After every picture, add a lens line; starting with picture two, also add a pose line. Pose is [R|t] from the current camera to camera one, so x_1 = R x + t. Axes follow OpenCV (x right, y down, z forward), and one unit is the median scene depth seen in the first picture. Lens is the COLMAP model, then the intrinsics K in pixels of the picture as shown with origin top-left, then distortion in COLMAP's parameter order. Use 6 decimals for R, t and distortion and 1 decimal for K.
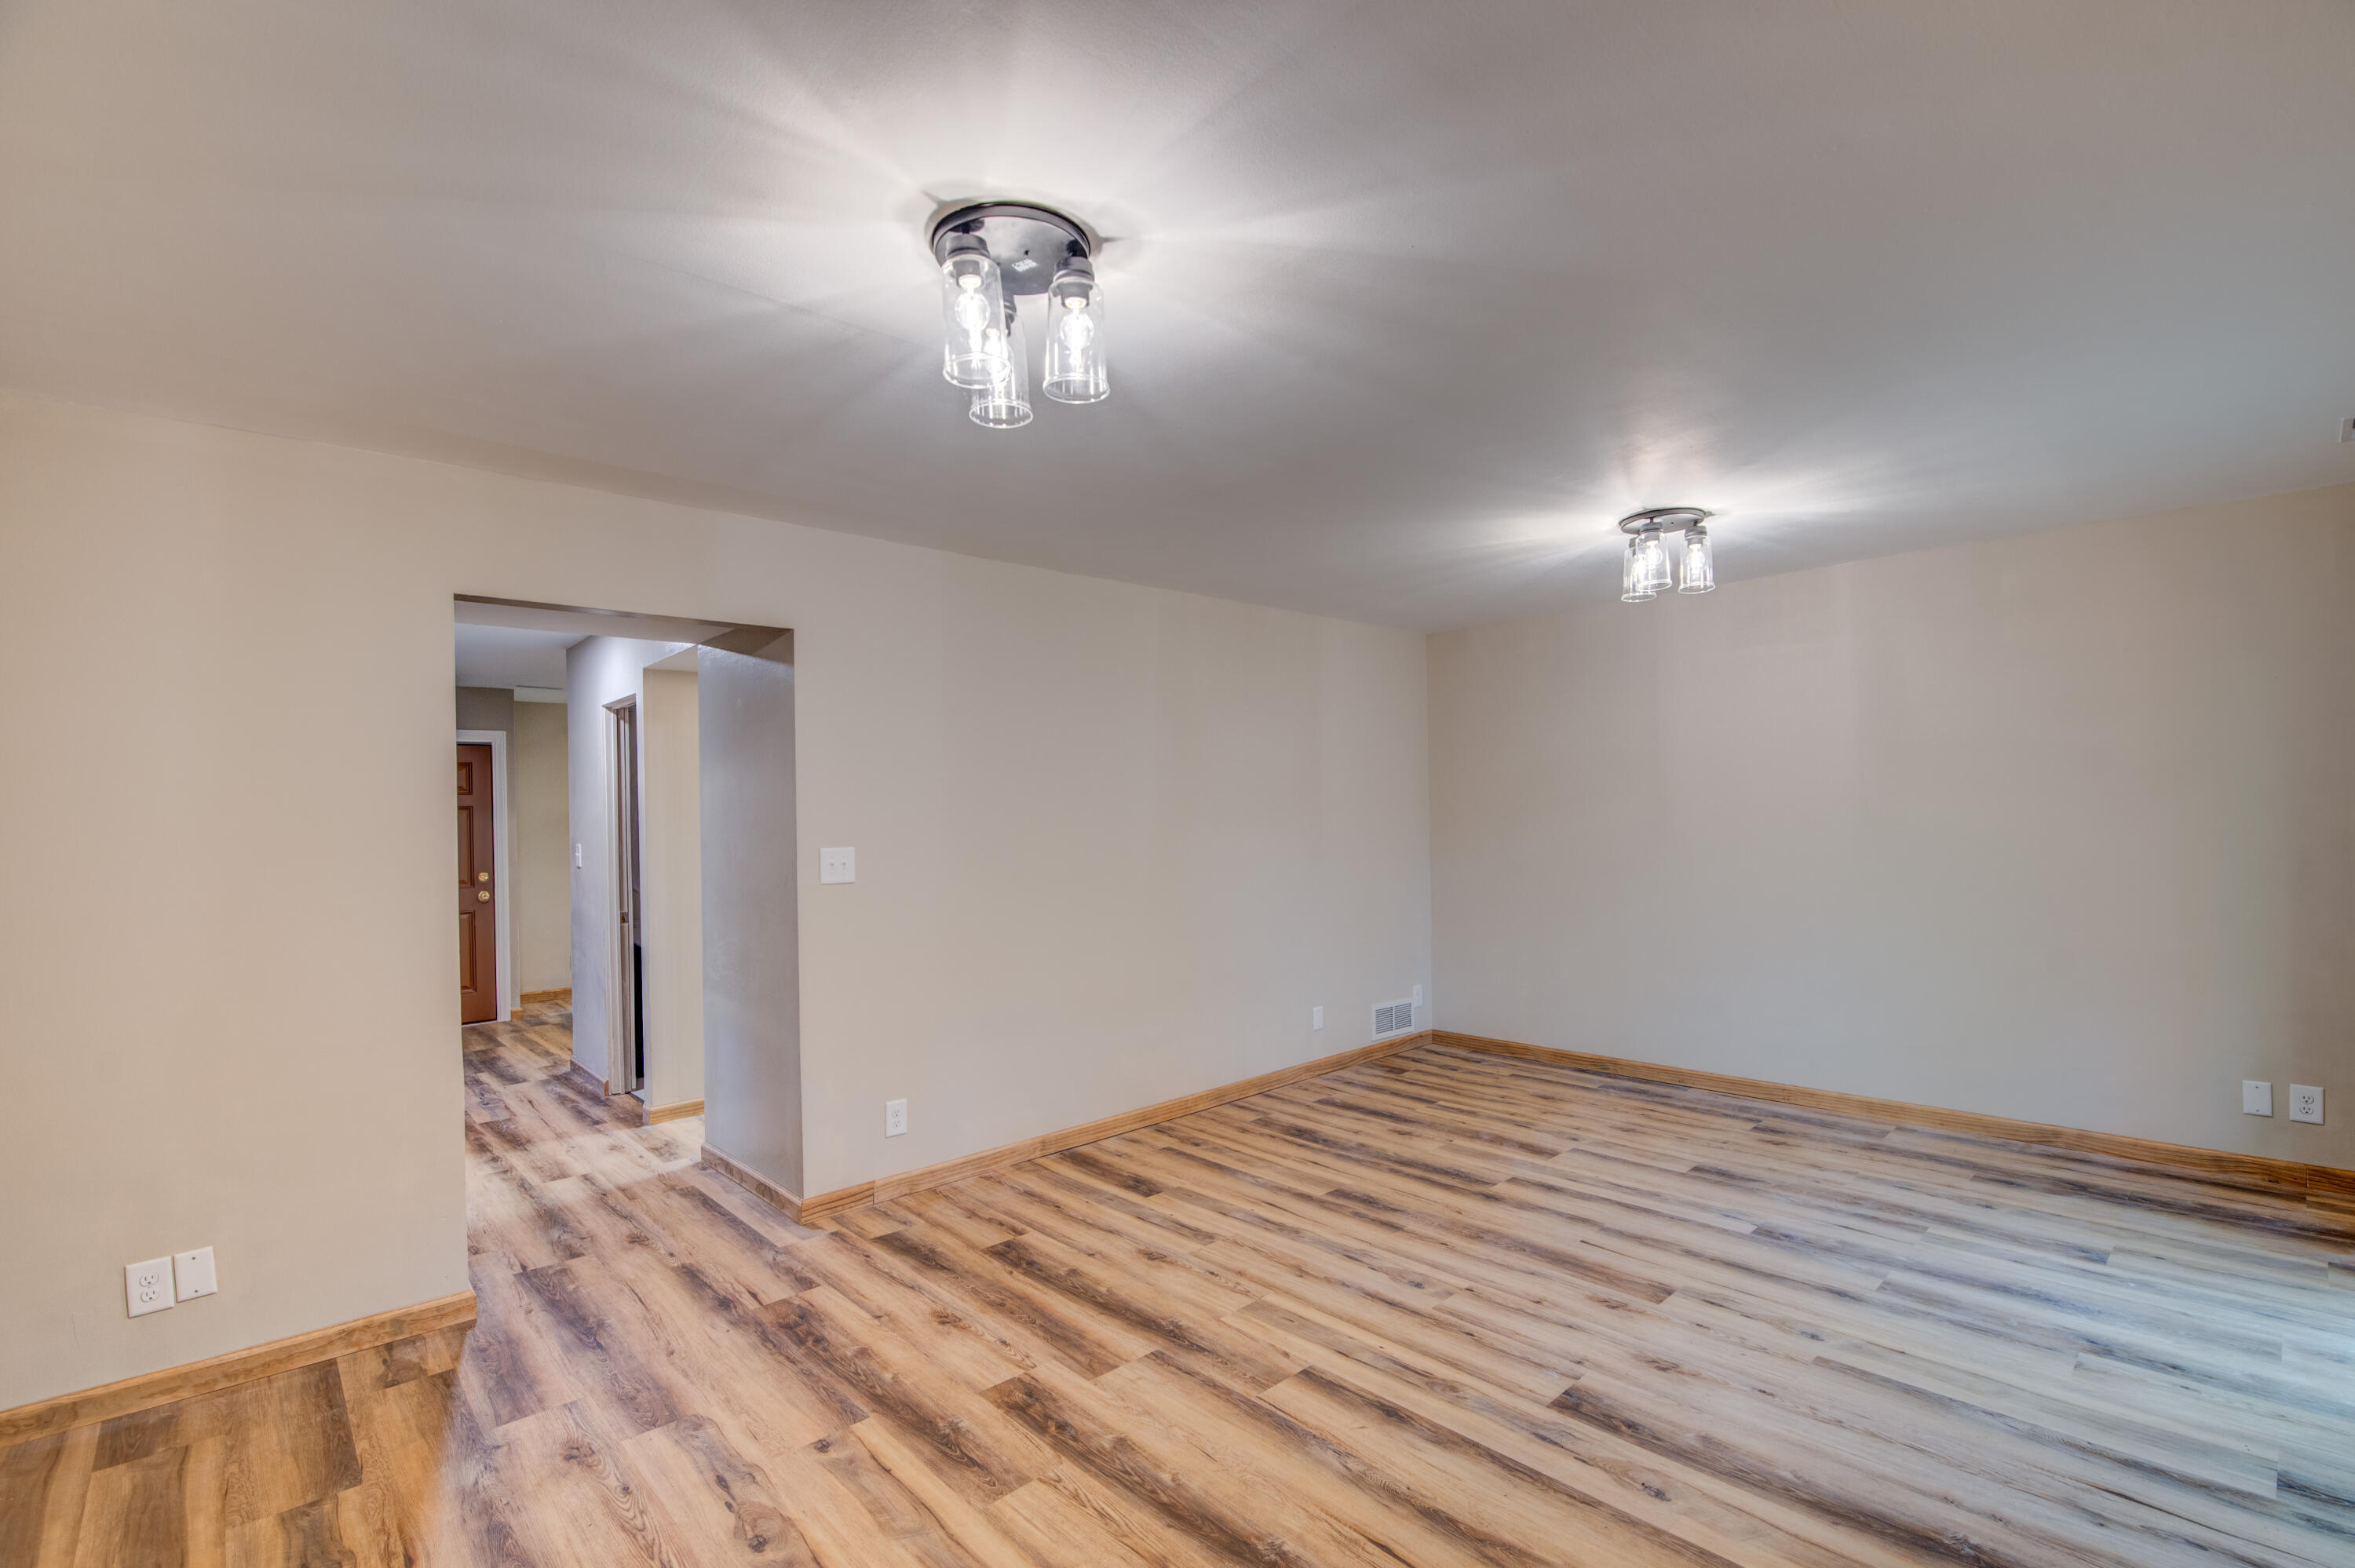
lens RADIAL K [[1027.0, 0, 1189.0], [0, 1027.0, 811.3], [0, 0, 1]] dist [-0.000134, -0.009900]
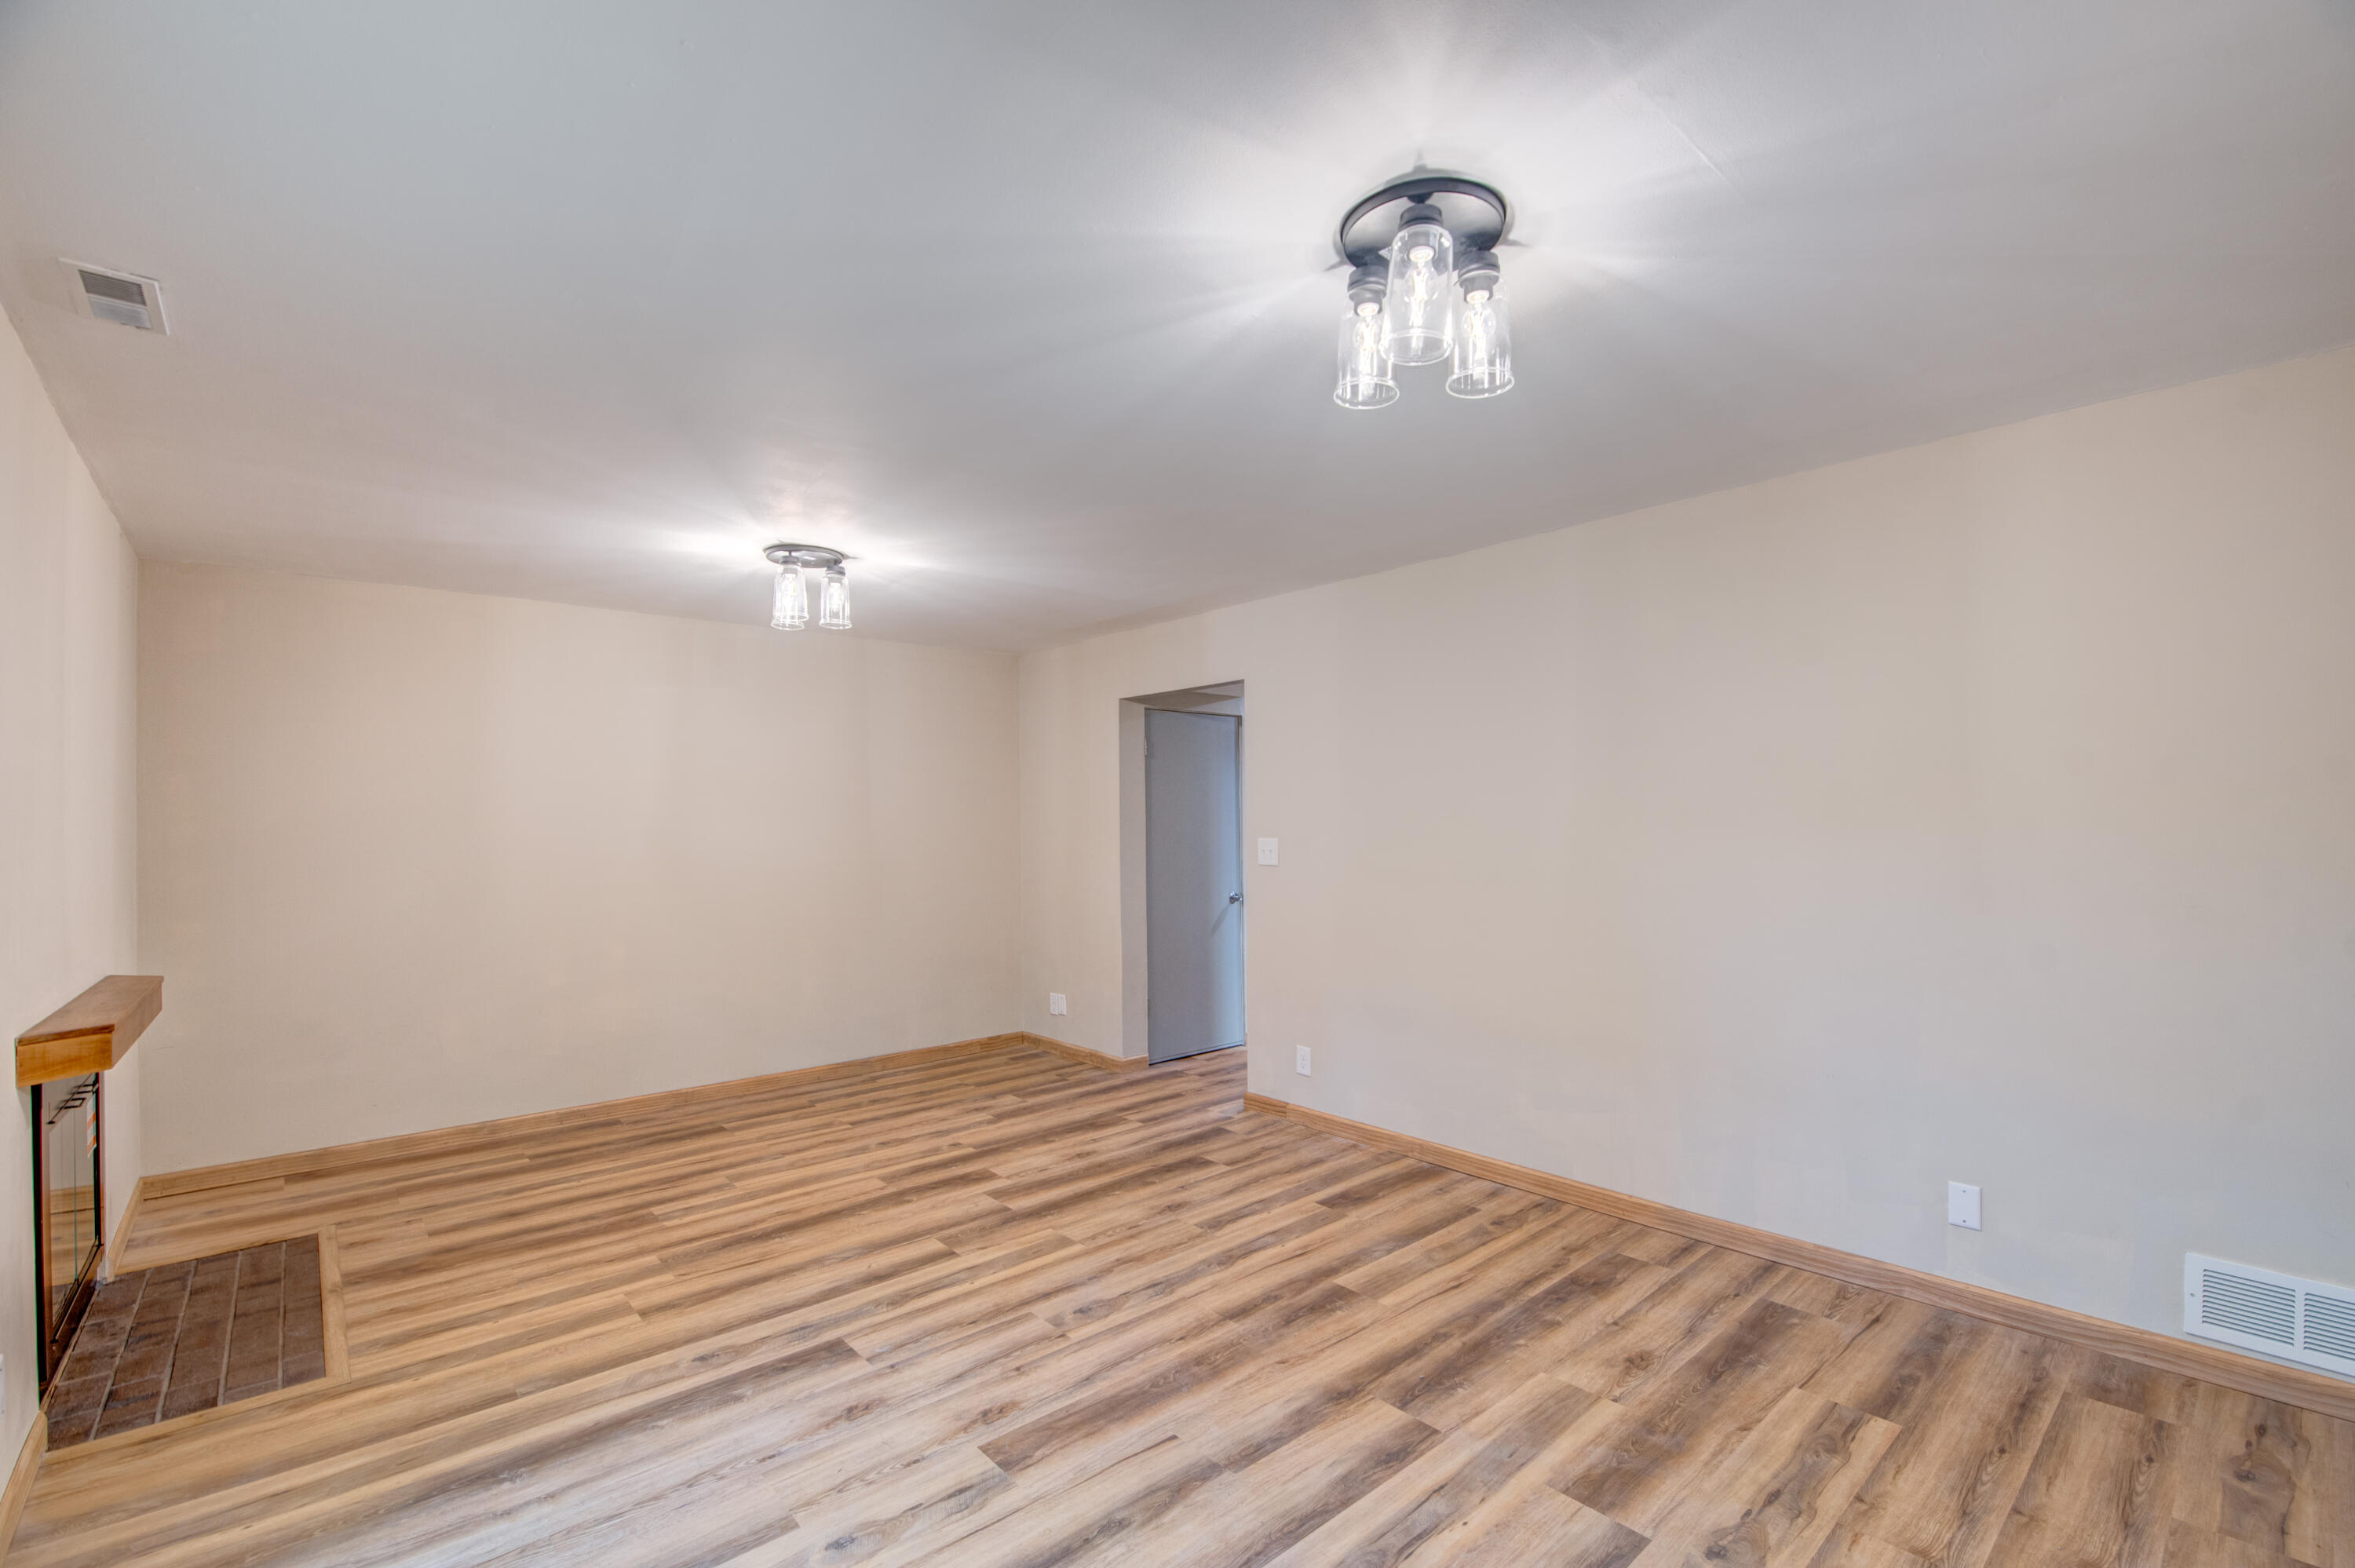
lens RADIAL K [[1027.0, 0, 1189.0], [0, 1027.0, 811.3], [0, 0, 1]] dist [-0.000134, -0.009900]
pose [[-0.019553, 0.014925, -0.999697, 0.994967], [0.016495, 0.999757, 0.014603, -0.020096], [0.999673, -0.016205, -0.019795, 0.947712]]
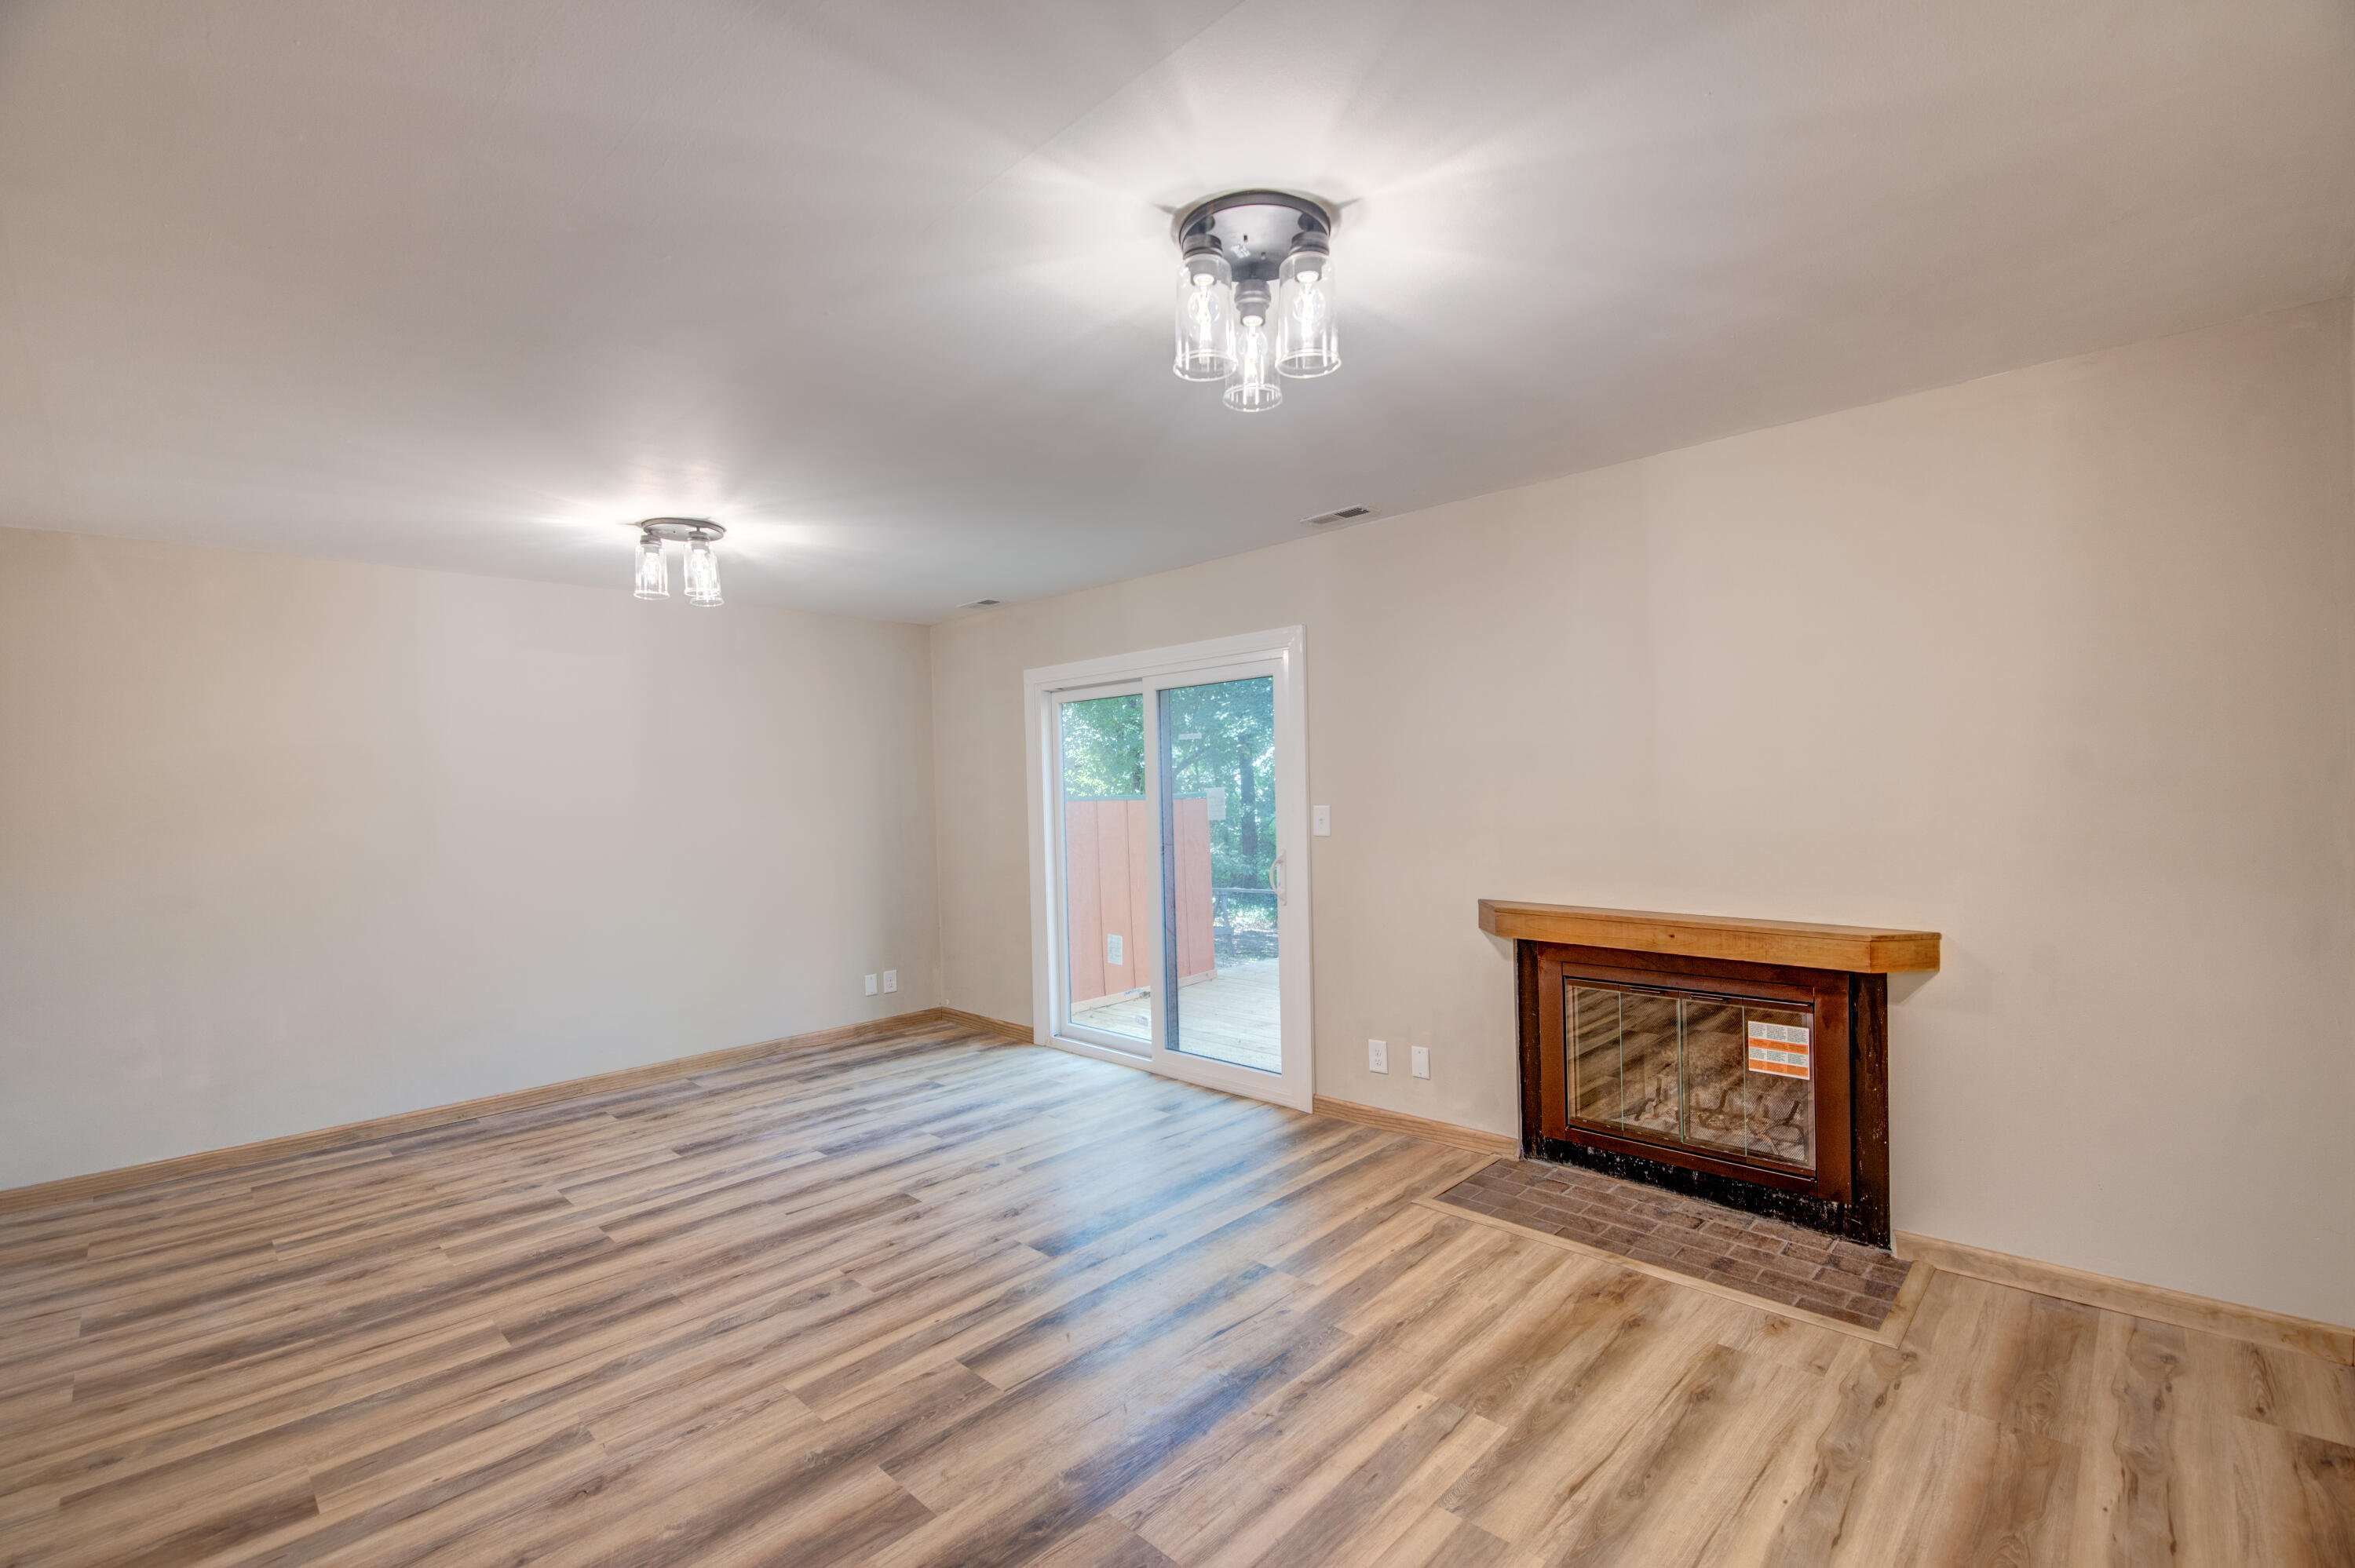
lens RADIAL K [[1013.6, 0, 1174.9], [0, 1013.6, 803.8], [0, 0, 1]] dist [-0.006100, -0.008839]
pose [[-0.049149, 0.011126, 0.998729, -0.616113], [0.022138, 0.999704, -0.010047, 0.018497], [-0.998546, 0.021616, -0.049381, 0.595420]]
